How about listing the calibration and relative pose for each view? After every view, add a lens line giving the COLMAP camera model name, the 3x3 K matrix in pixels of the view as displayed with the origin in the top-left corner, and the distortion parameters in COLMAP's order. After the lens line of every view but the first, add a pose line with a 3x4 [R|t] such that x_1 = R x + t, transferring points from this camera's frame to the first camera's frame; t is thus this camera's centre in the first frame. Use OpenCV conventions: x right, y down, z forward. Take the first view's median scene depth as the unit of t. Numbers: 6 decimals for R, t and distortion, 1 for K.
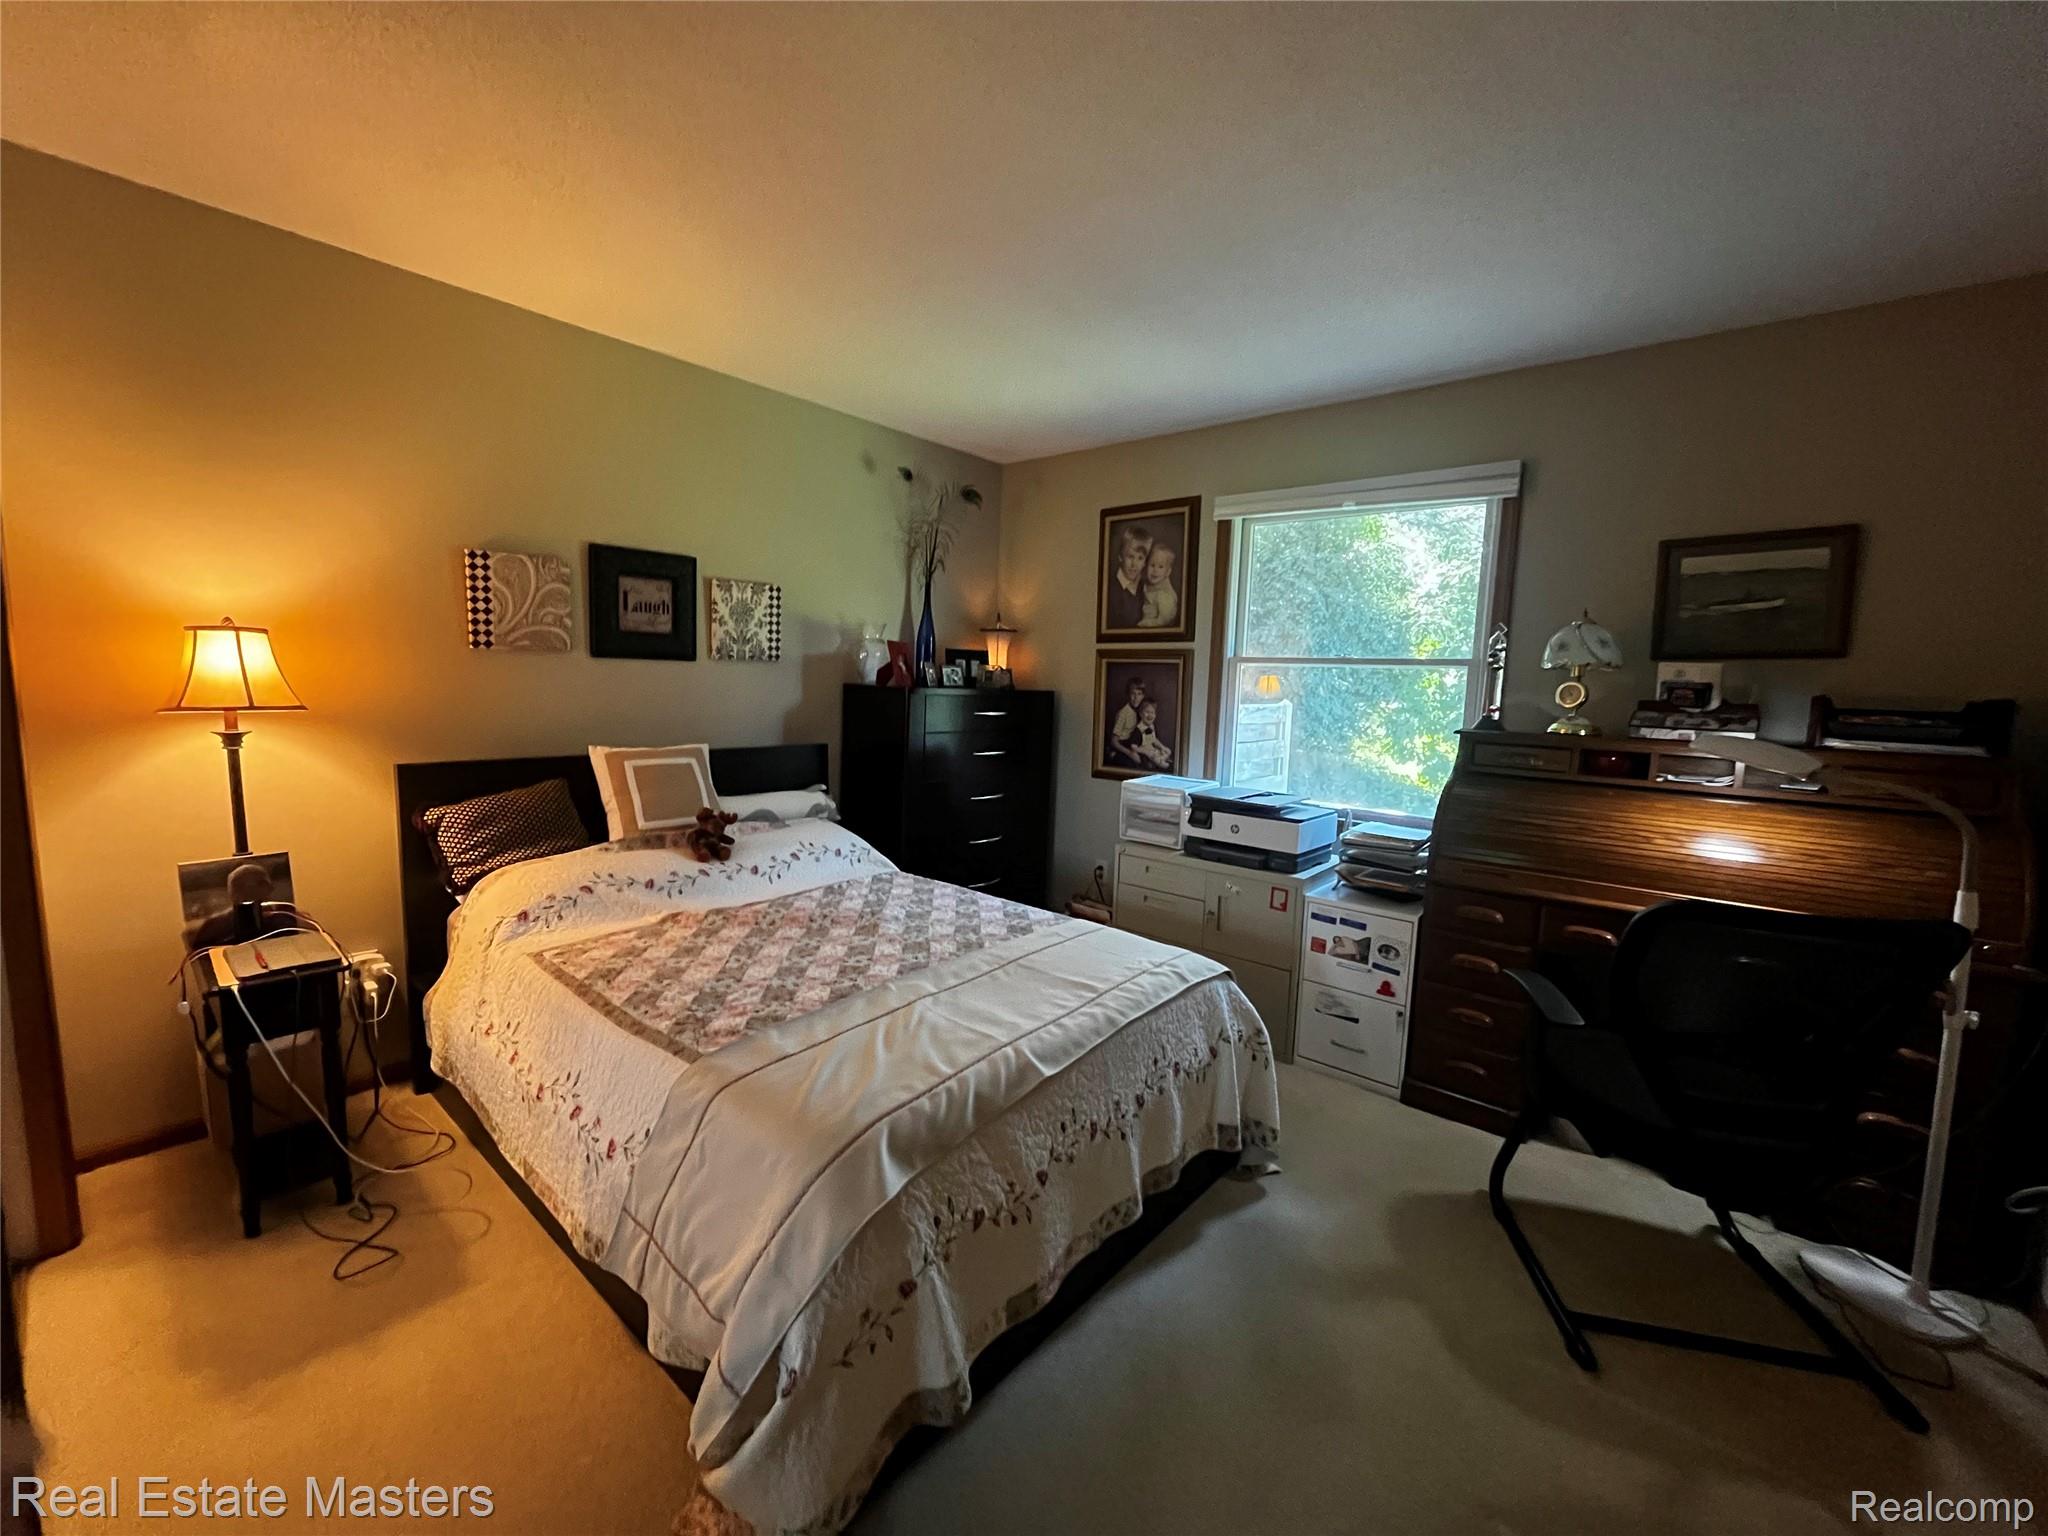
lens RADIAL K [[828.0, 0, 1019.8], [0, 828.0, 769.0], [0, 0, 1]] dist [-0.000930, -0.000024]
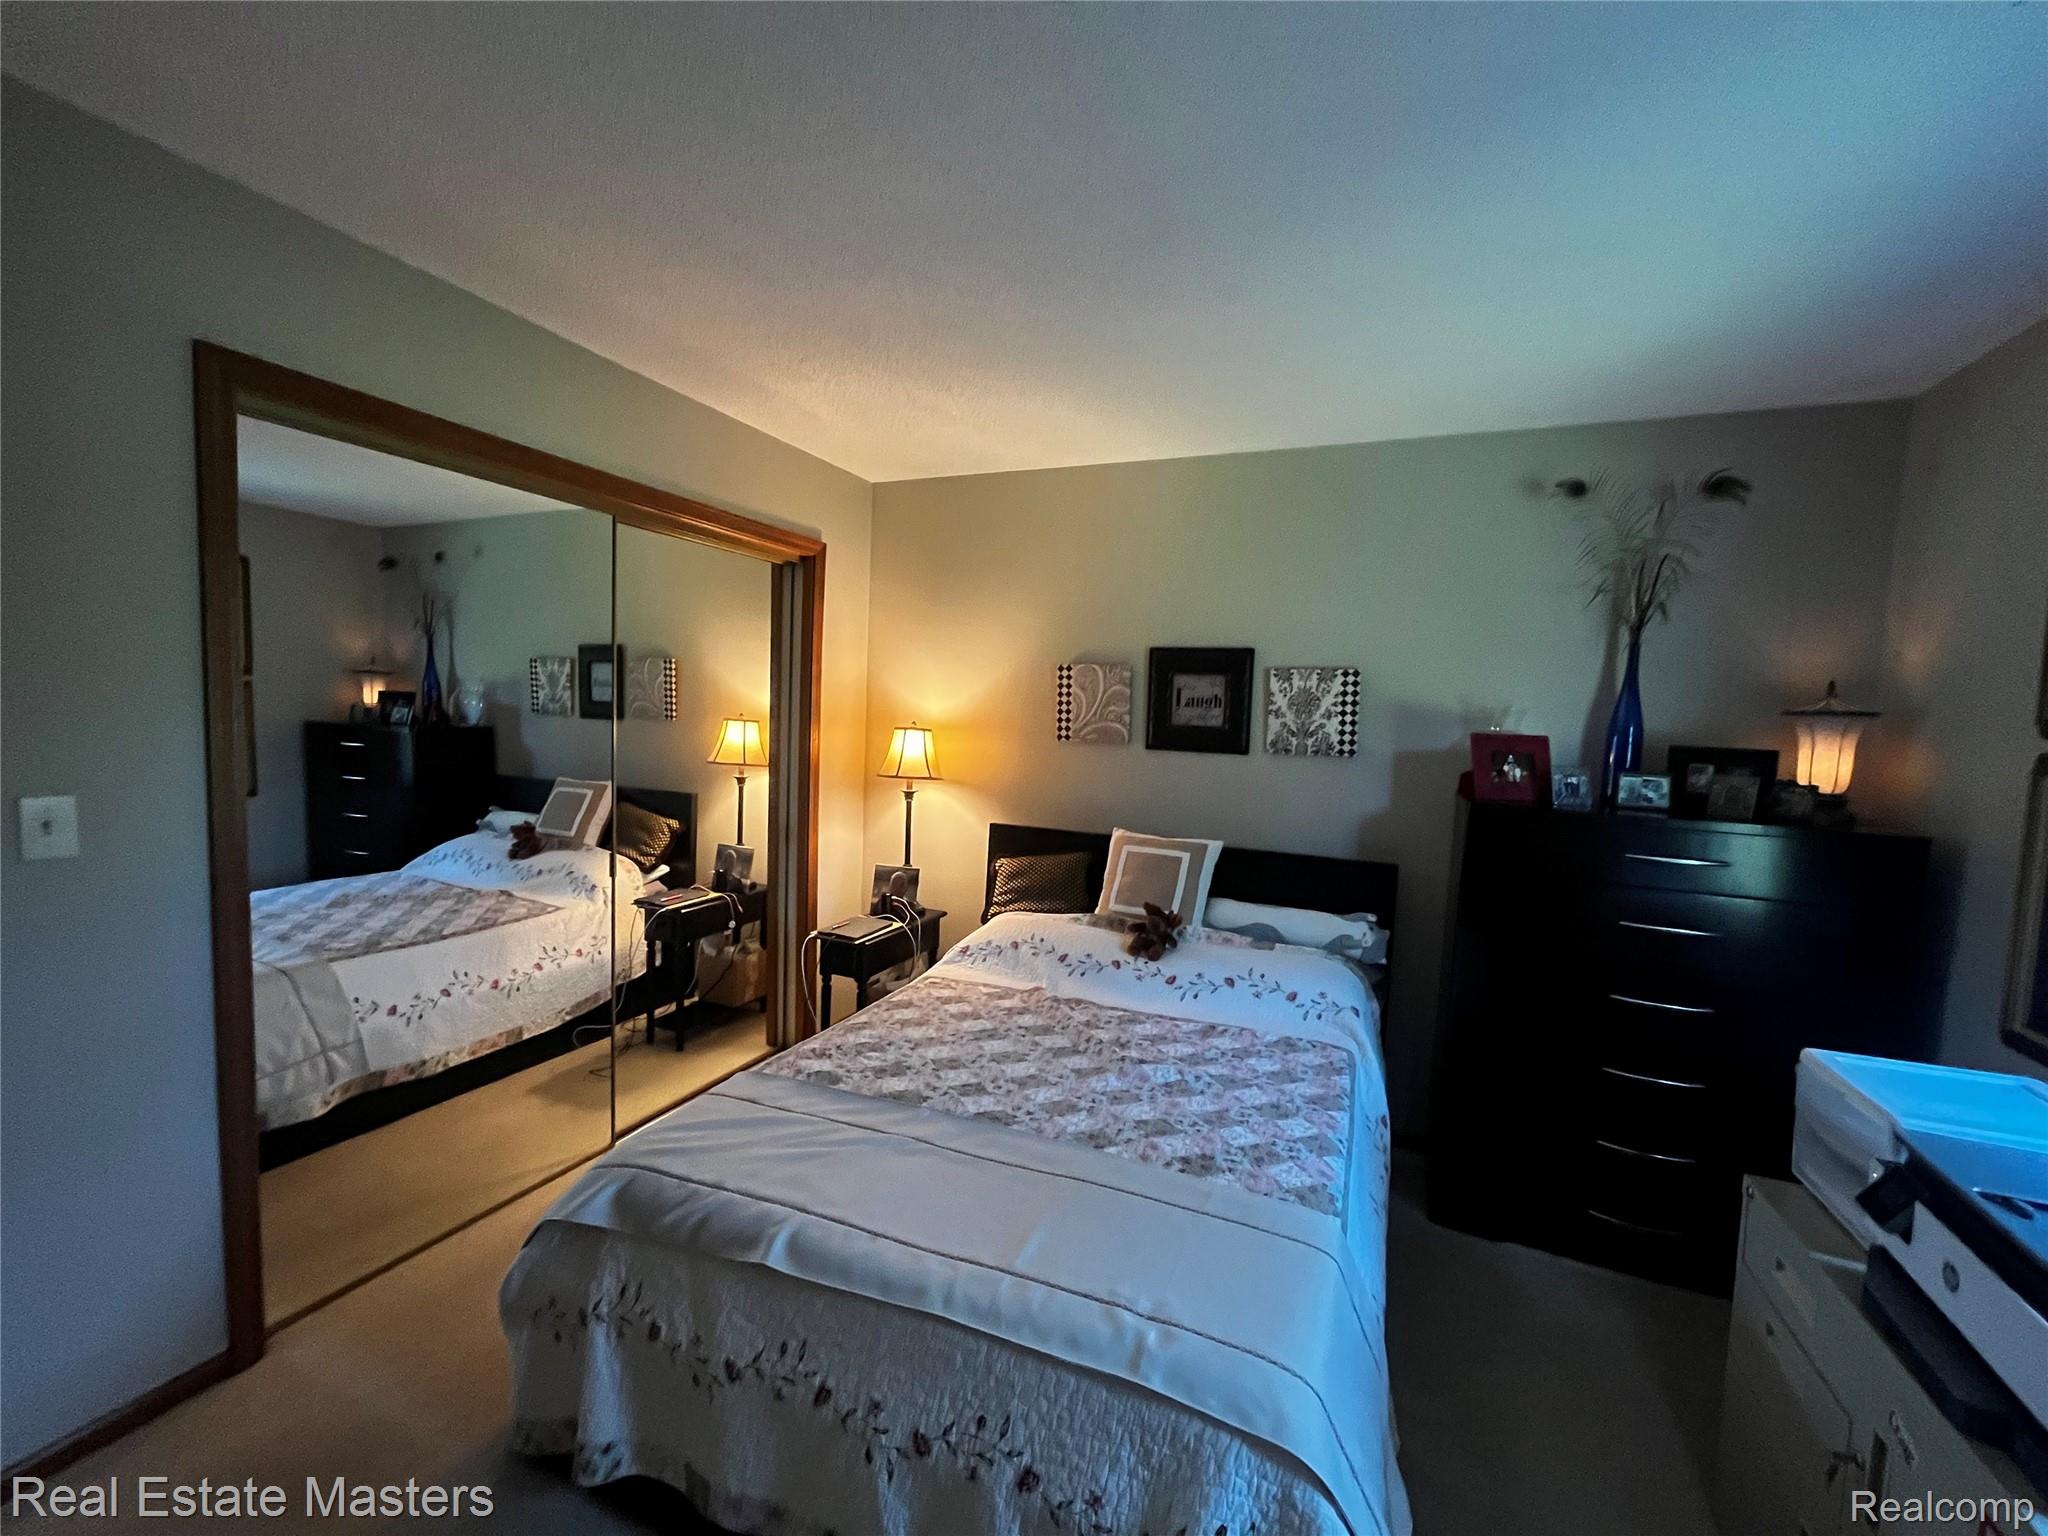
lens RADIAL K [[828.0, 0, 1021.5], [0, 828.0, 766.3], [0, 0, 1]] dist [-0.000930, -0.000024]
pose [[0.287147, 0.042700, -0.956934, 0.494546], [-0.138324, 0.990383, 0.002686, -0.092028], [0.947846, 0.131596, 0.290292, 0.522532]]
